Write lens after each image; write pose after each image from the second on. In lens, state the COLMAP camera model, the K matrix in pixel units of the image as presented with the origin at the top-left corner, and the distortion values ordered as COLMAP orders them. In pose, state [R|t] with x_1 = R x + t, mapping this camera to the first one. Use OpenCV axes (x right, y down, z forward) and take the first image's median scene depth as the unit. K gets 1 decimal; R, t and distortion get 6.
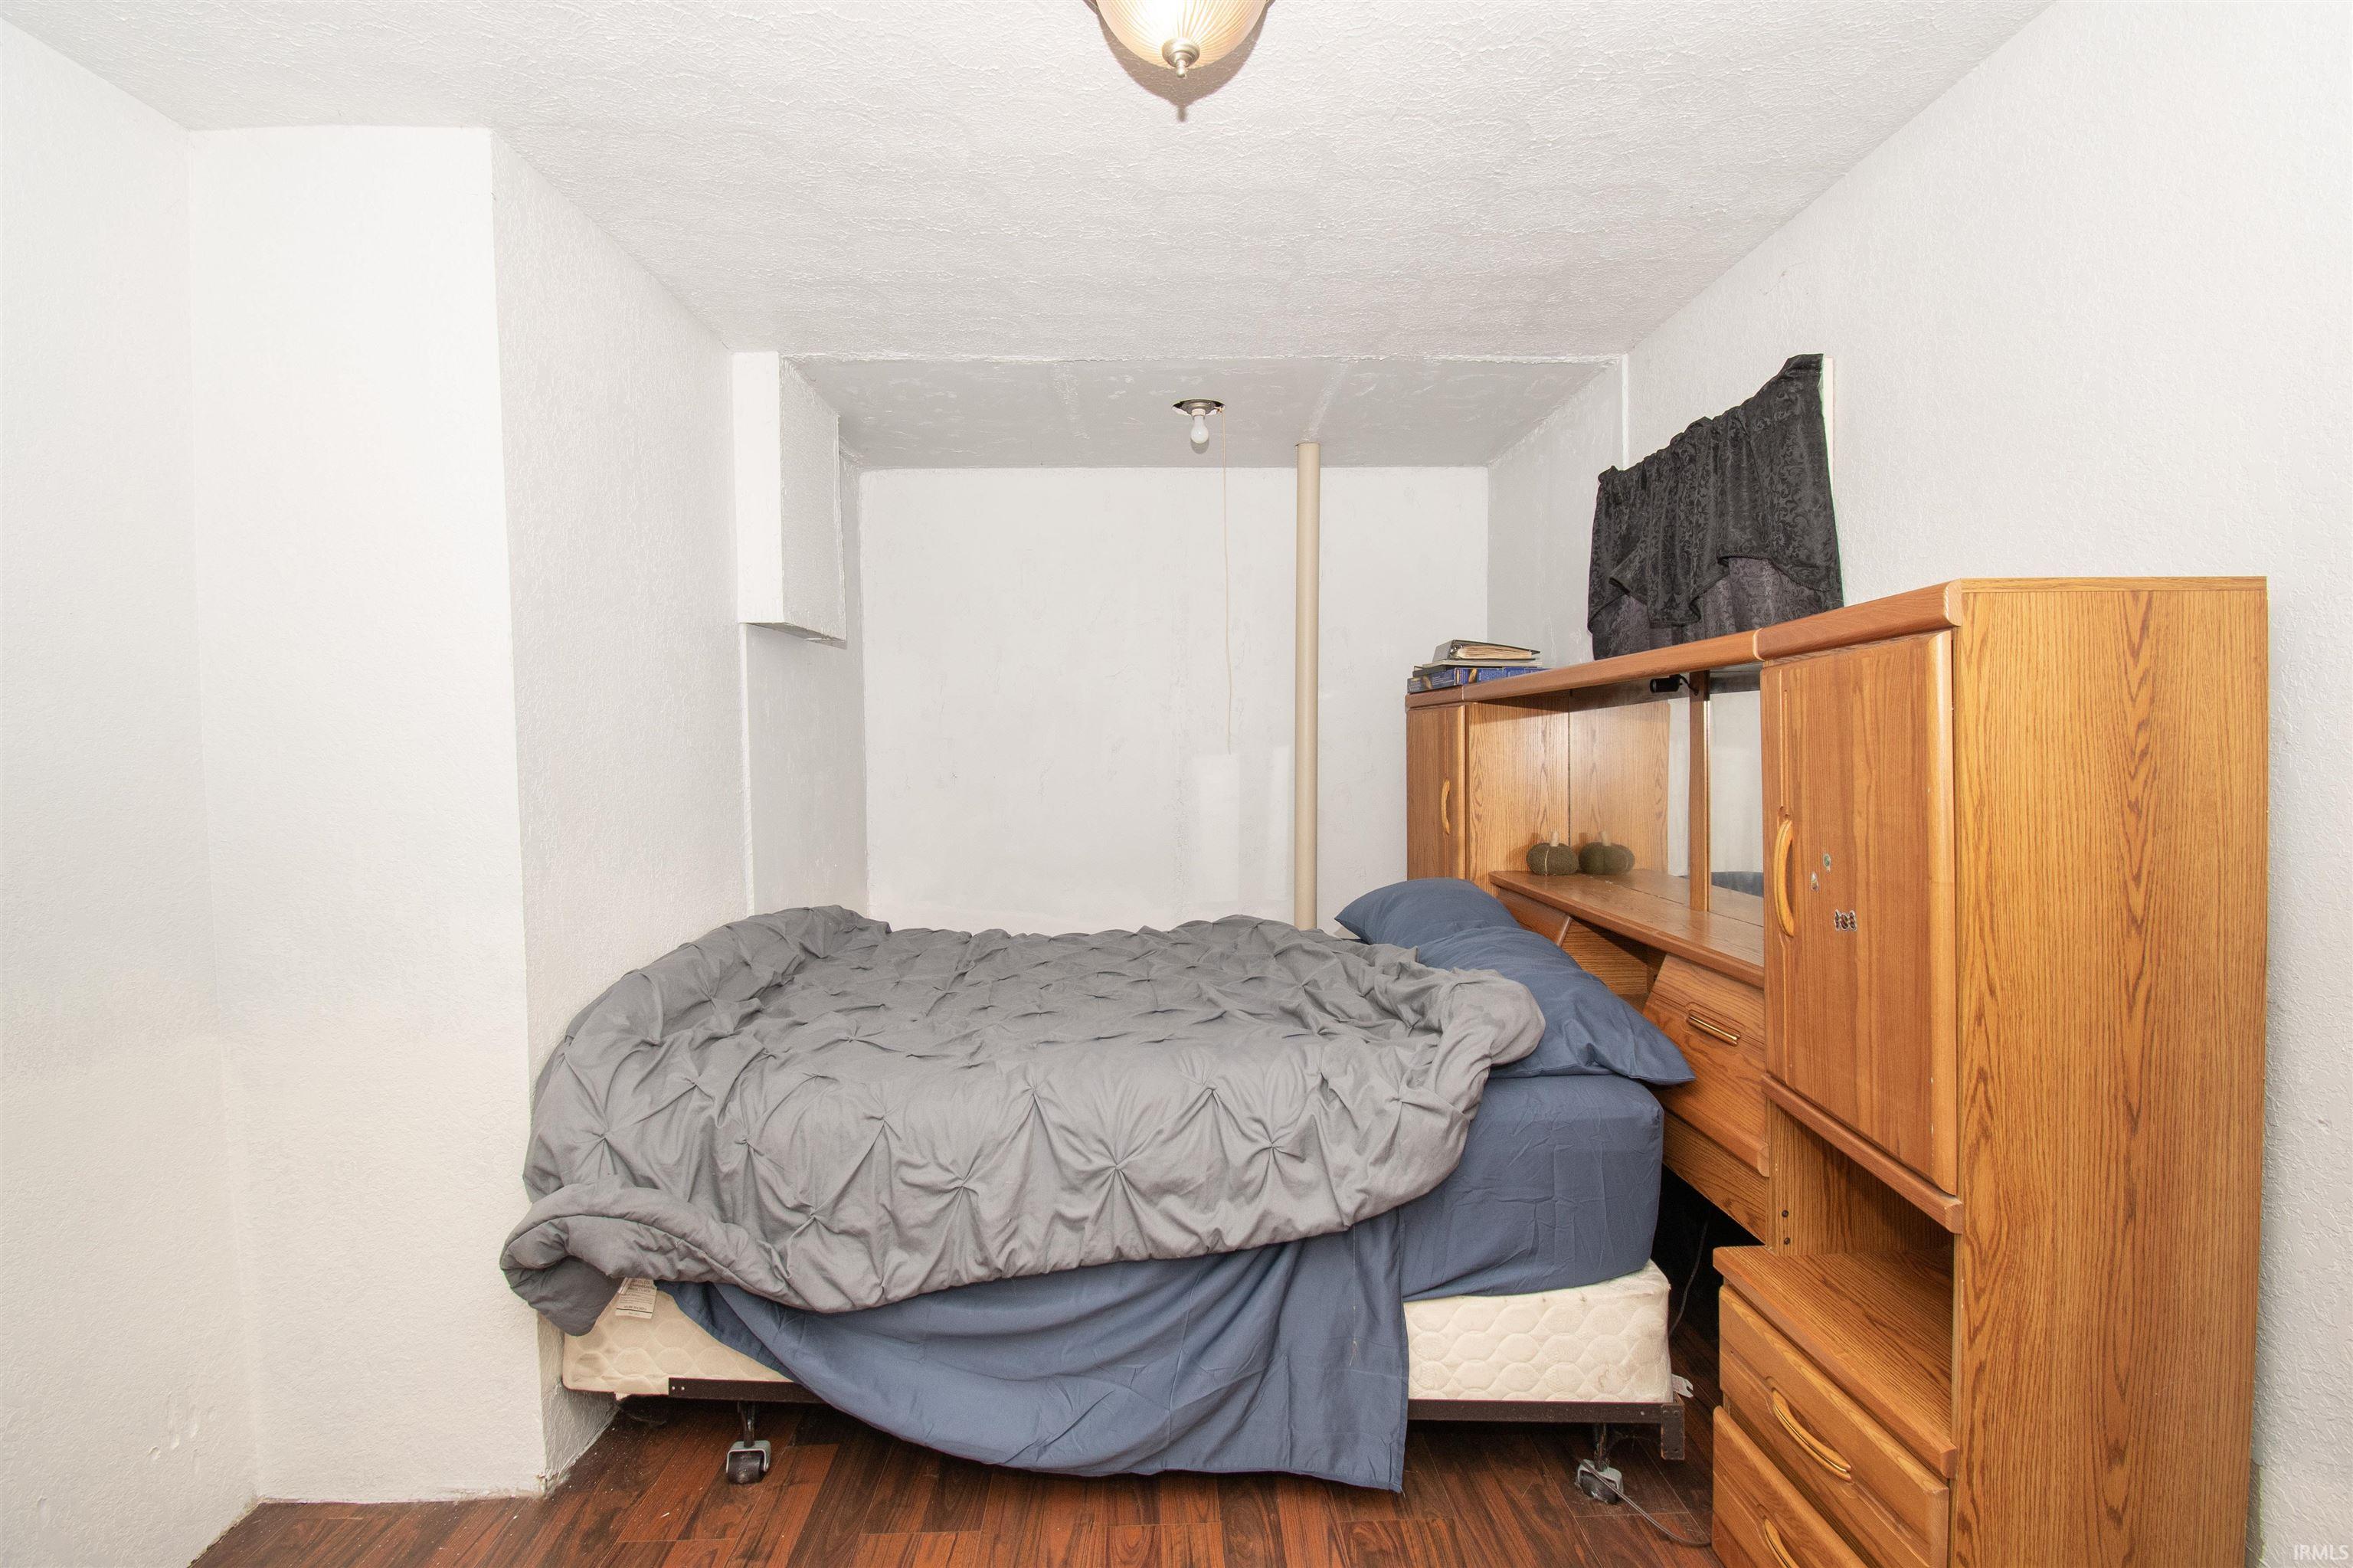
lens RADIAL K [[1043.0, 0, 1170.7], [0, 1043.0, 783.6], [0, 0, 1]] dist [0.011087, -0.023034]
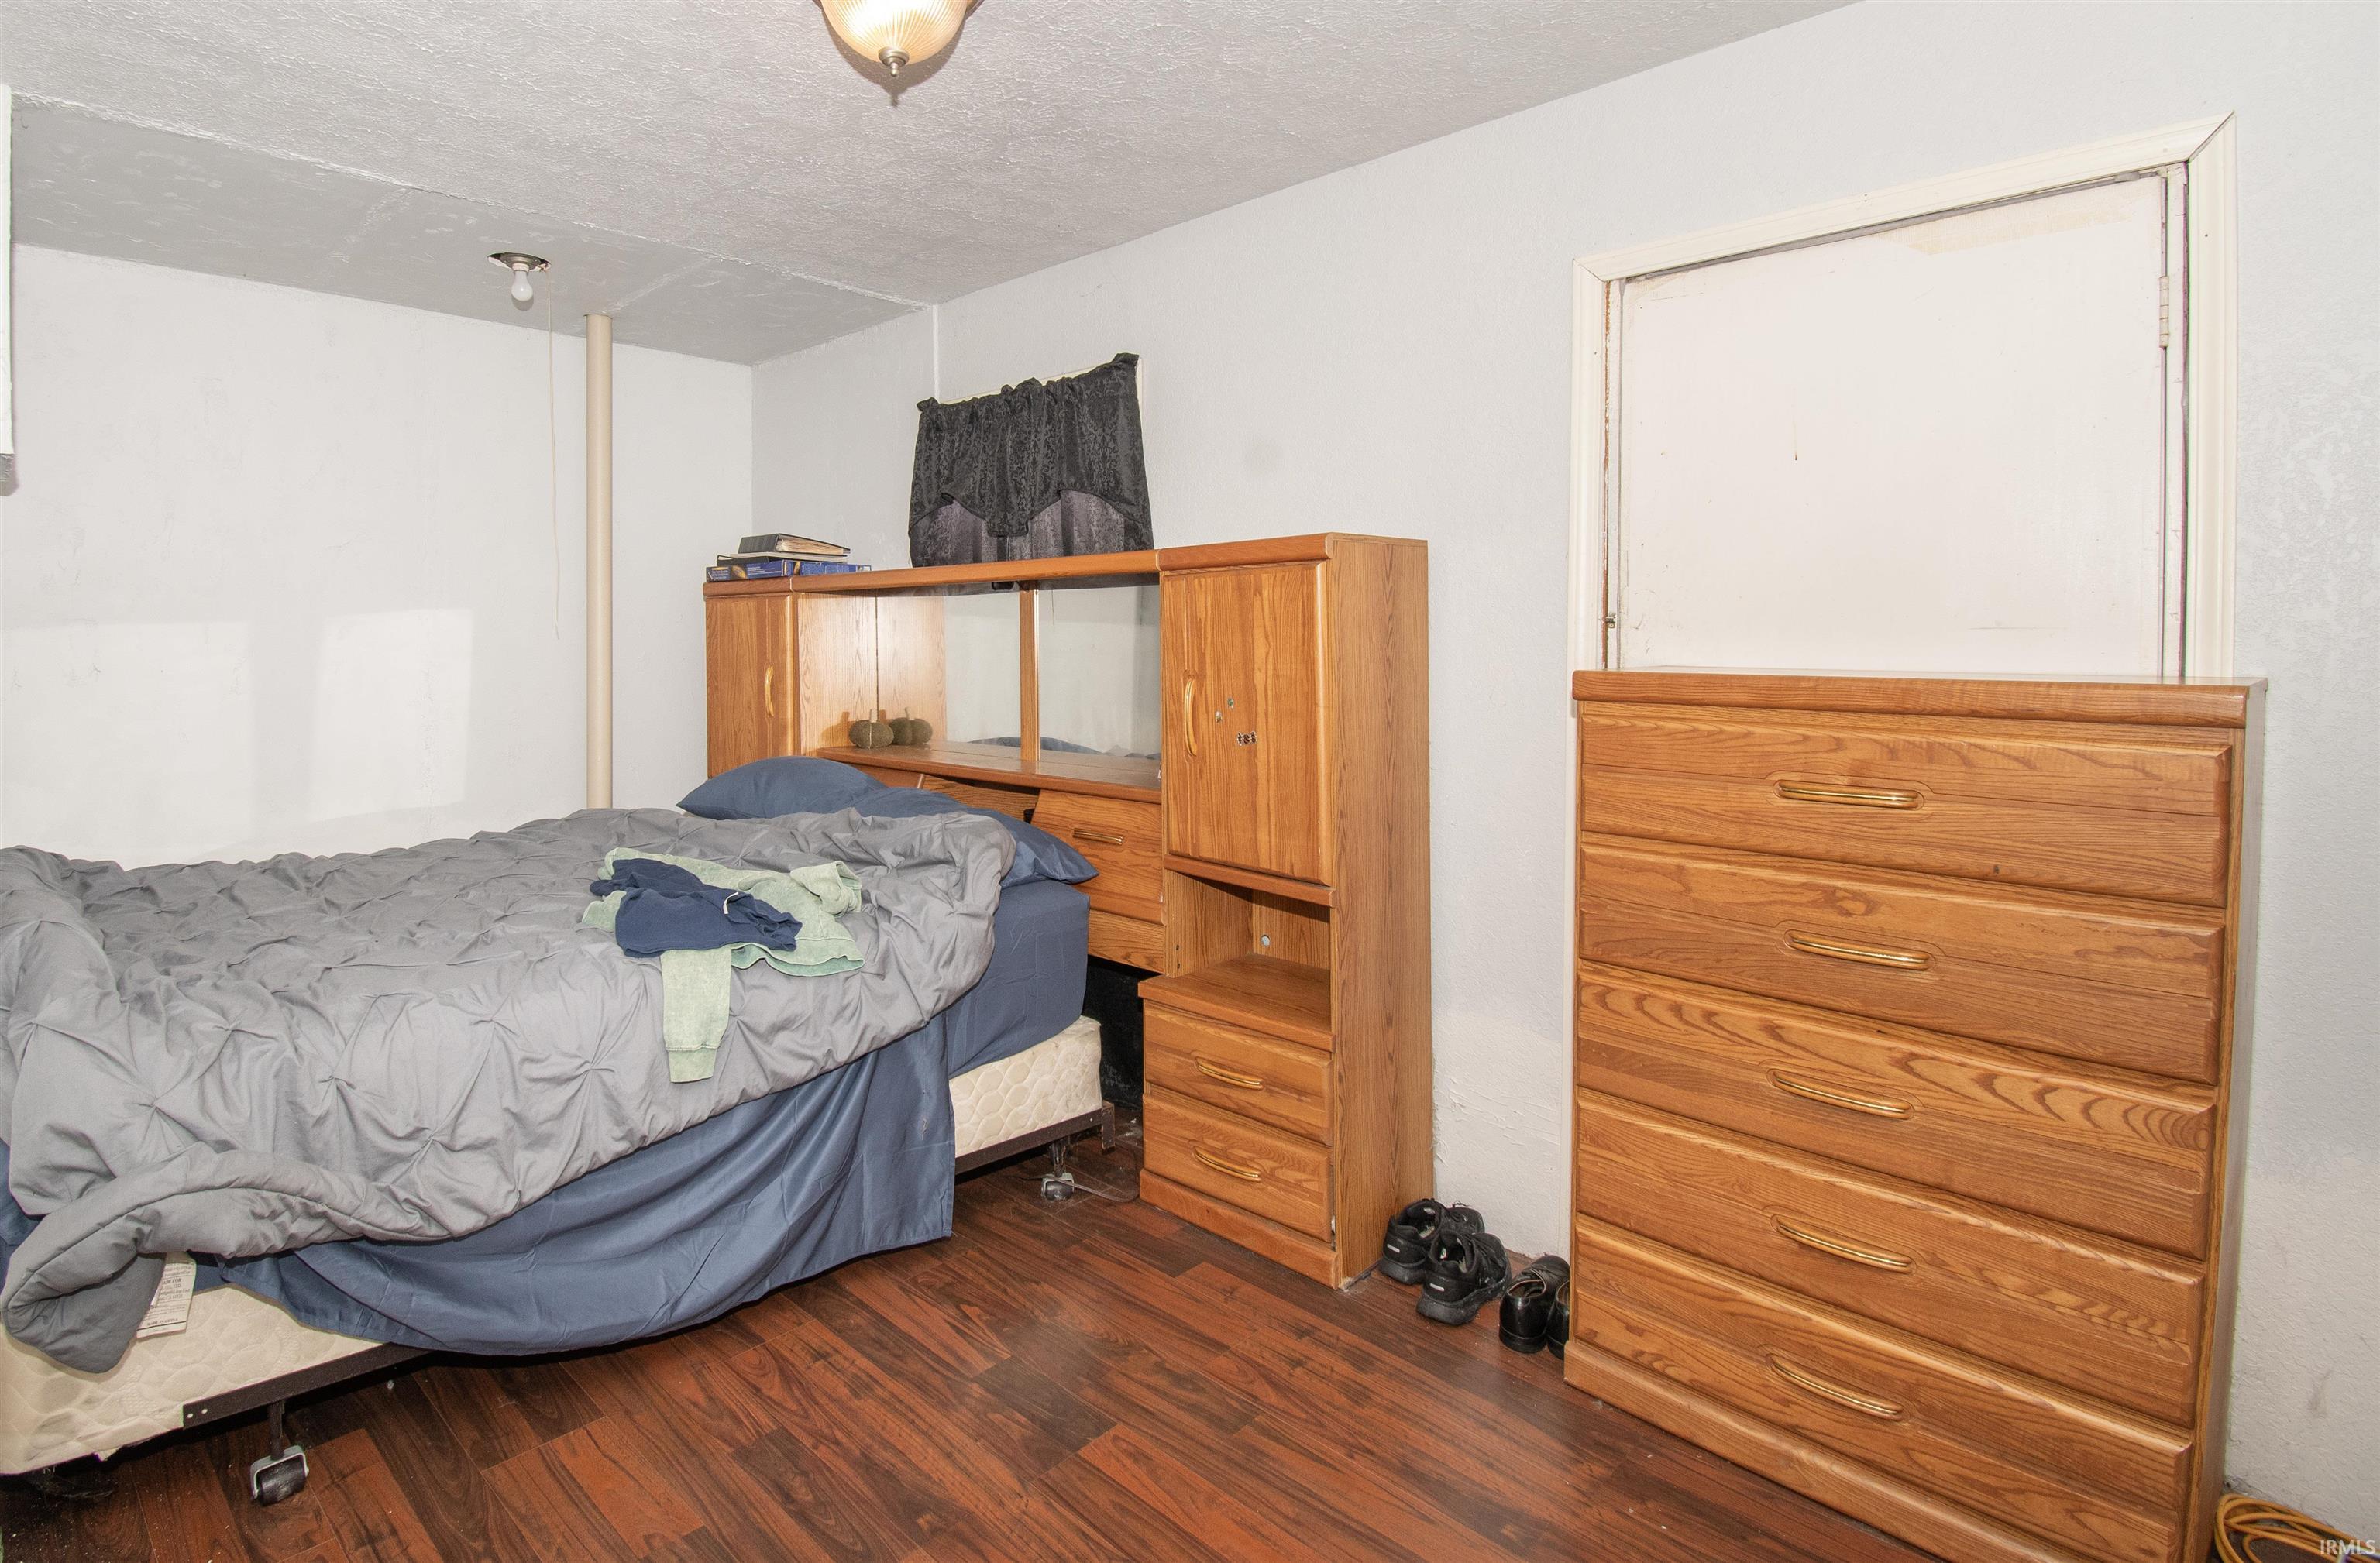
lens RADIAL K [[1006.8, 0, 1134.4], [0, 1006.8, 672.5], [0, 0, 1]] dist [0.001616, -0.010866]
pose [[0.765334, -0.018525, 0.643367, -0.394010], [0.019175, 0.999798, 0.005978, 0.015563], [-0.643348, 0.007762, 0.765535, -0.055047]]
